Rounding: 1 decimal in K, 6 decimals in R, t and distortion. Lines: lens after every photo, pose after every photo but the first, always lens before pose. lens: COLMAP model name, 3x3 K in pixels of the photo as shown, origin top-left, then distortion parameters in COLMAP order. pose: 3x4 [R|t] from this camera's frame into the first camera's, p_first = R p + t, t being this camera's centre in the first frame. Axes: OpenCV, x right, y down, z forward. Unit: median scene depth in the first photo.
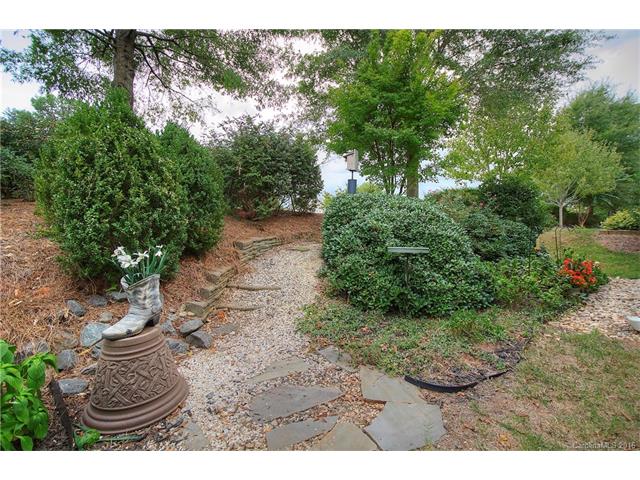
lens RADIAL K [[287.4, 0, 328.7], [0, 287.4, 241.0], [0, 0, 1]] dist [-0.017325, -0.000503]
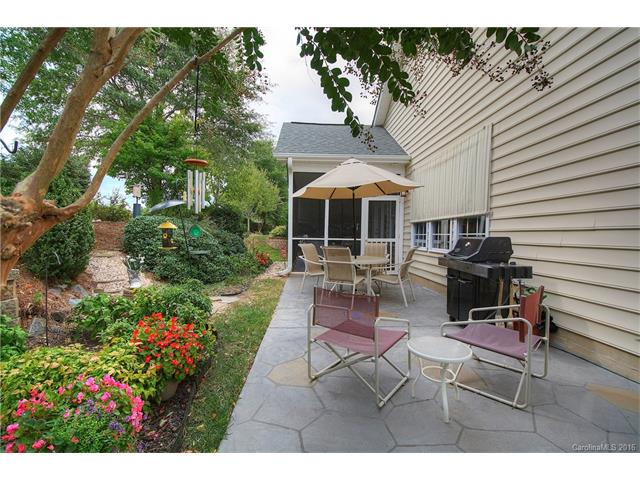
lens RADIAL K [[287.4, 0, 328.7], [0, 287.4, 241.0], [0, 0, 1]] dist [-0.017325, -0.000503]
pose [[0.564244, -0.012739, 0.825510, -0.539150], [0.012635, 0.999897, 0.006794, -0.031451], [-0.825511, 0.006597, 0.564347, -0.552588]]
